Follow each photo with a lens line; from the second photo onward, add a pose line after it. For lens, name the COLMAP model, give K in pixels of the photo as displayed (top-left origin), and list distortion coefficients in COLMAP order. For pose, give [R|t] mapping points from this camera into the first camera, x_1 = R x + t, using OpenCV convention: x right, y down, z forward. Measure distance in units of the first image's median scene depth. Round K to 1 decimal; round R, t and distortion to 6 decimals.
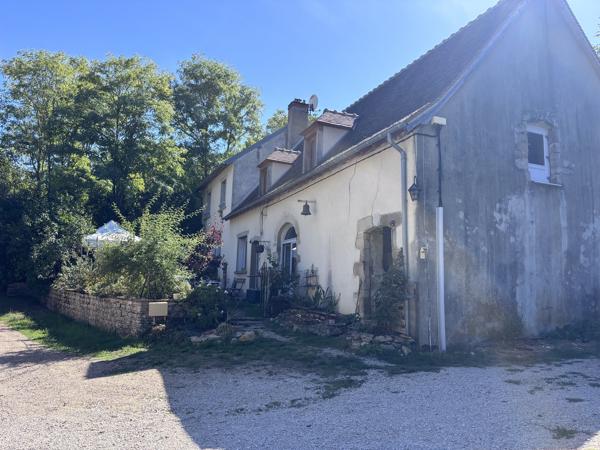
lens RADIAL K [[448.4, 0, 300.0], [0, 448.4, 225.0], [0, 0, 1]] dist [0.022097, -0.006387]
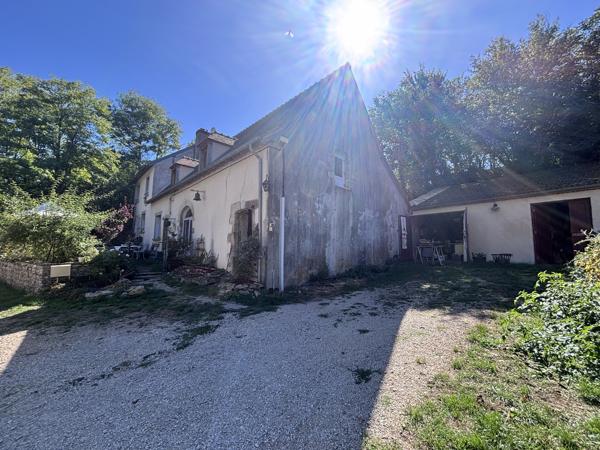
lens RADIAL K [[243.7, 0, 300.0], [0, 243.7, 225.0], [0, 0, 1]] dist [-0.027585, 0.014238]
pose [[0.939990, 0.012494, 0.340972, 0.073197], [-0.030522, 0.998402, 0.047558, 0.011290], [-0.339833, -0.055111, 0.938870, 0.172669]]
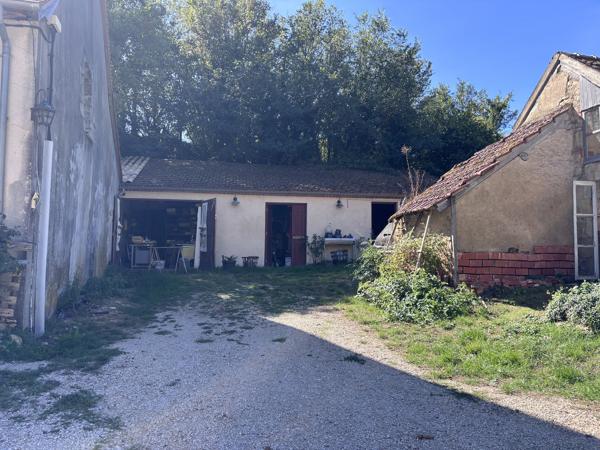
lens RADIAL K [[448.4, 0, 300.0], [0, 448.4, 225.0], [0, 0, 1]] dist [0.022097, -0.006387]
pose [[0.132602, 0.045479, 0.990126, -0.321393], [-0.143905, 0.989246, -0.026166, 0.049204], [-0.980667, -0.139014, 0.137720, 0.396376]]
